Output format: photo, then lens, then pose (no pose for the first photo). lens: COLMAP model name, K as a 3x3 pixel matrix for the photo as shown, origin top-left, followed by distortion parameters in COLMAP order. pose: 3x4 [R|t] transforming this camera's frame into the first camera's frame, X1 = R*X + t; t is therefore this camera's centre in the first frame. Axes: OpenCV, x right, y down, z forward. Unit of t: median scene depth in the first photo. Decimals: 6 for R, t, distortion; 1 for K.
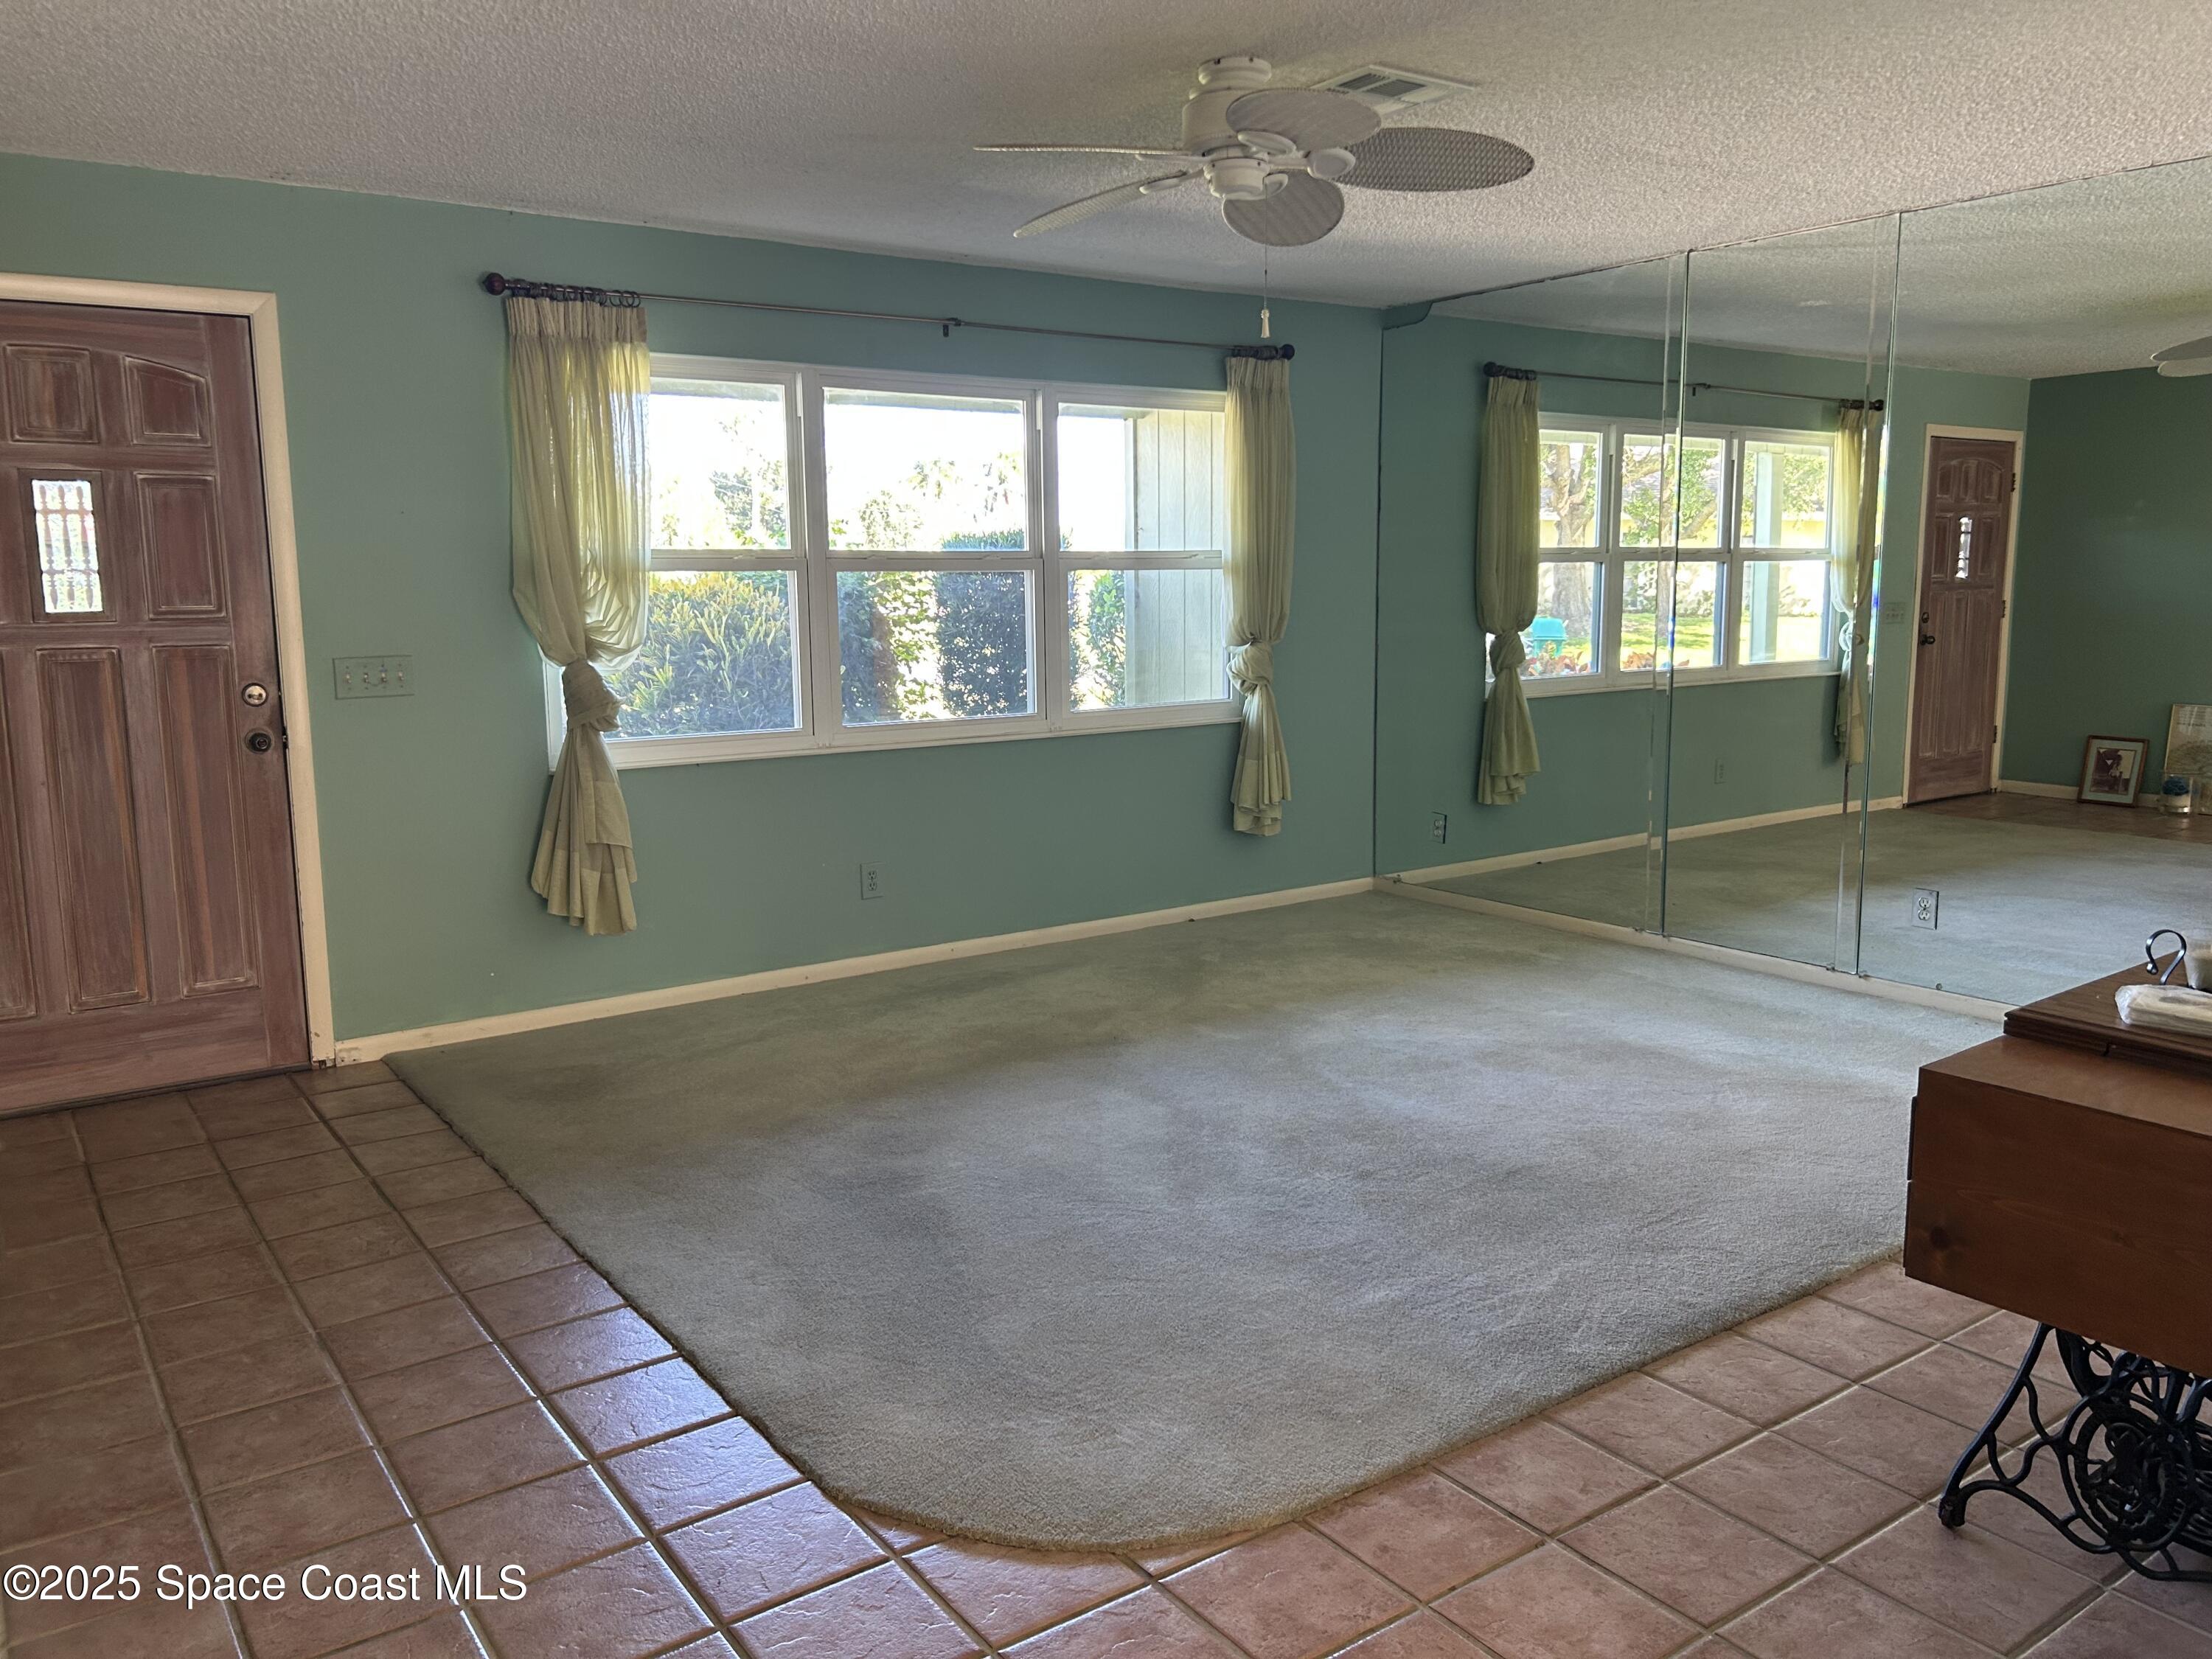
lens RADIAL K [[1671.7, 0, 1107.5], [0, 1671.7, 809.7], [0, 0, 1]] dist [0.040635, -0.036333]
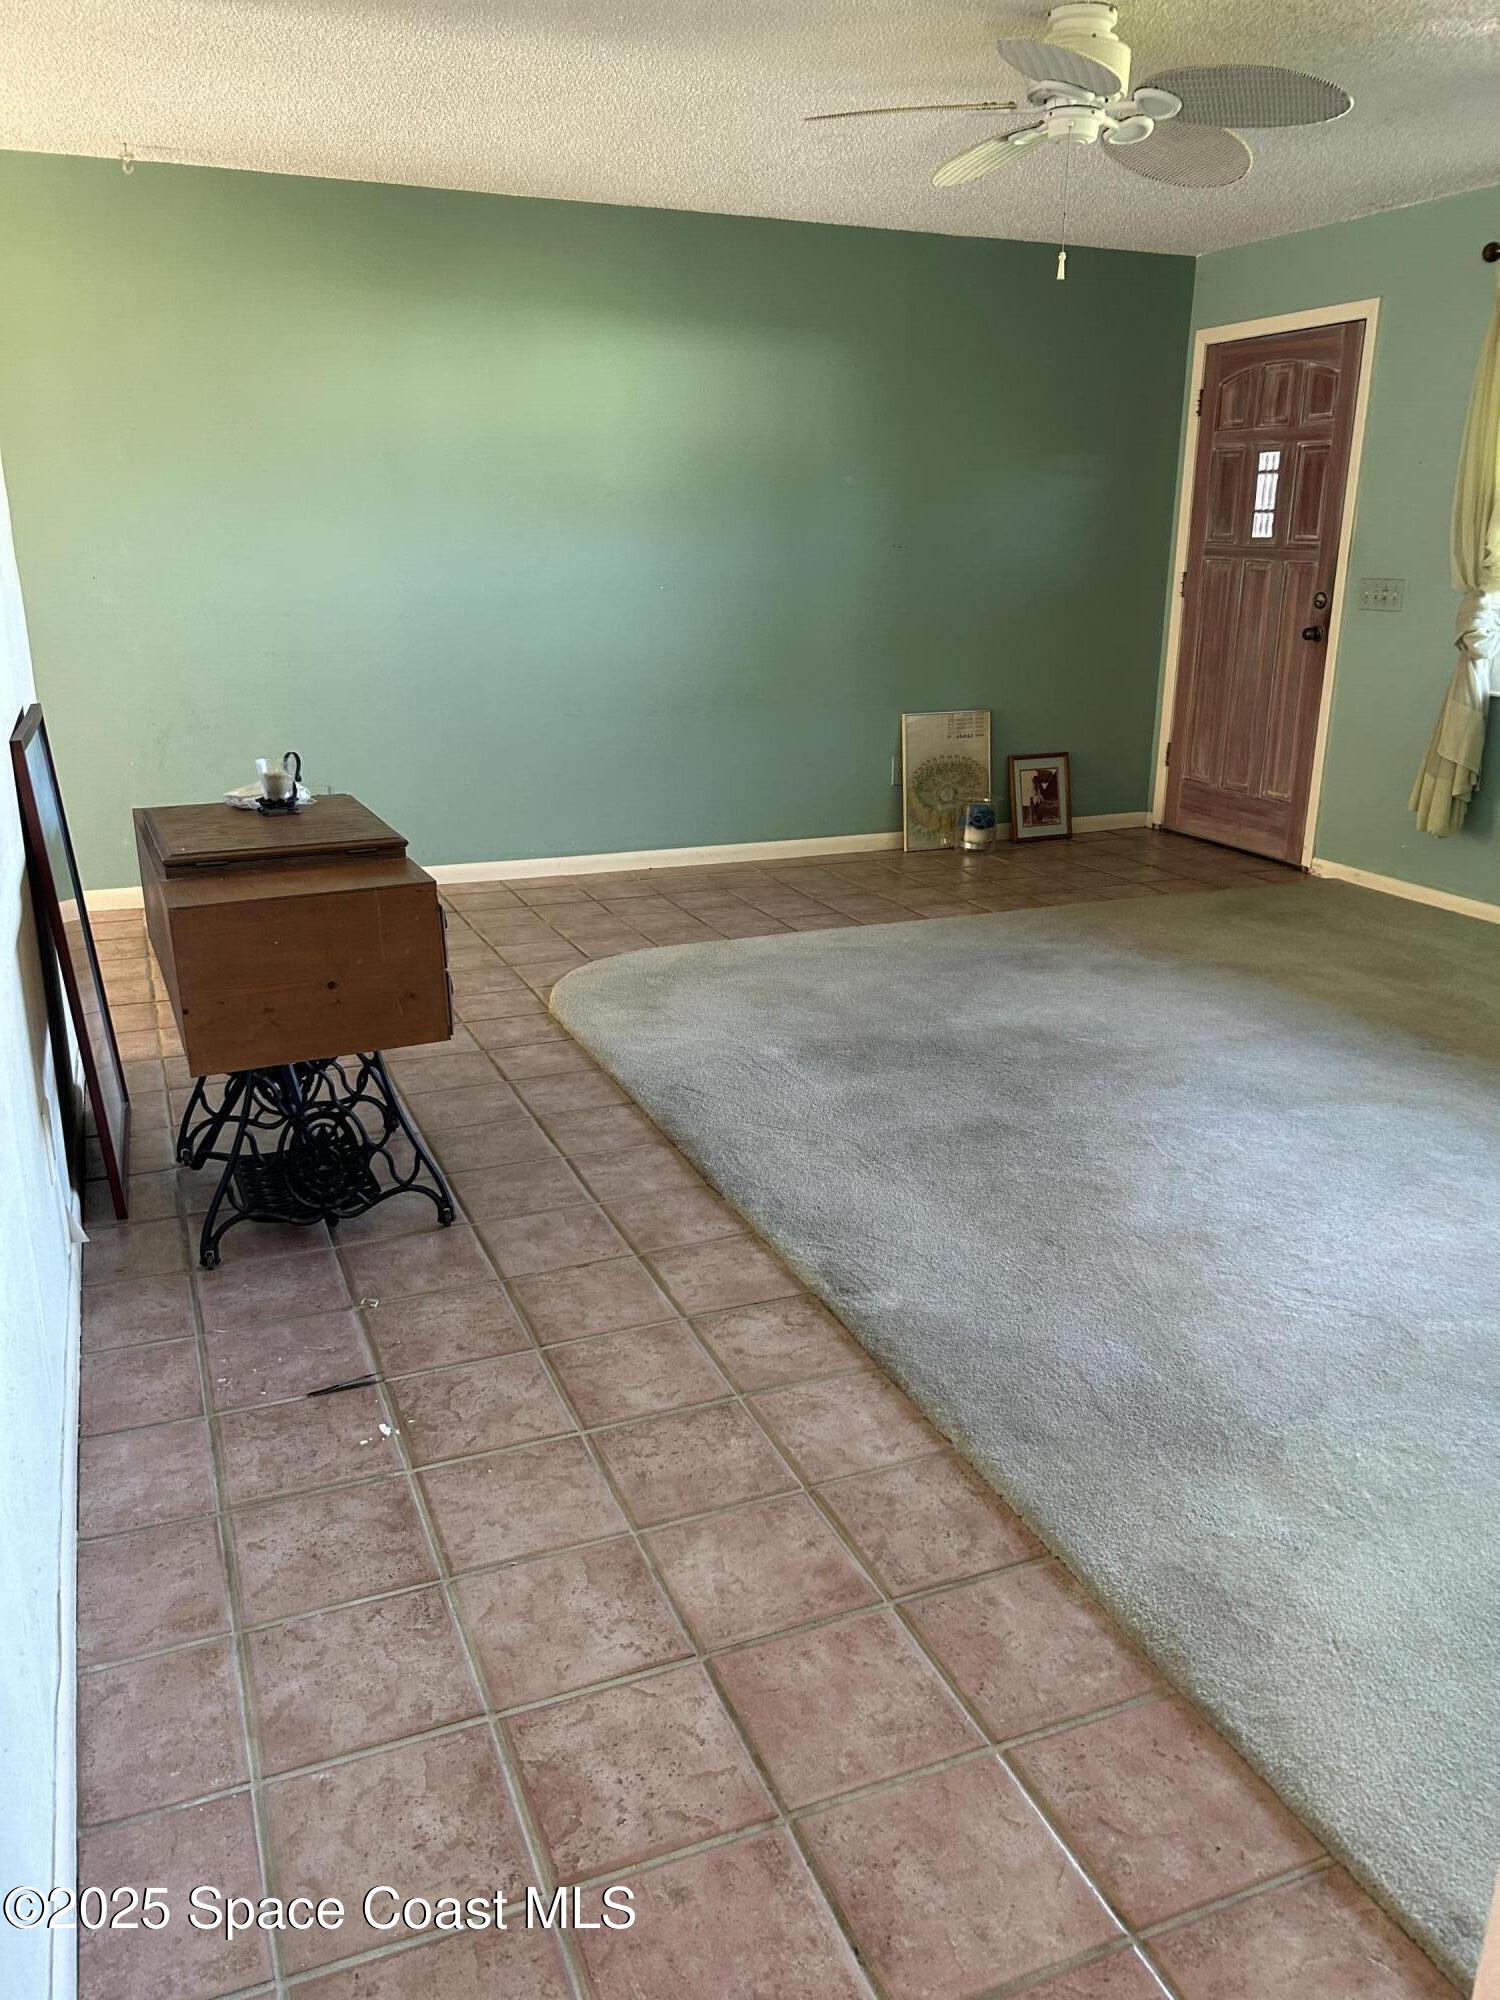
lens RADIAL K [[1511.5, 0, 755.0], [0, 1511.5, 1013.0], [0, 0, 1]] dist [0.040635, -0.036333]
pose [[-0.231134, 0.304578, -0.924018, 0.975332], [-0.138961, 0.929663, 0.341198, -0.124710], [0.962947, 0.207265, -0.172552, 0.883513]]
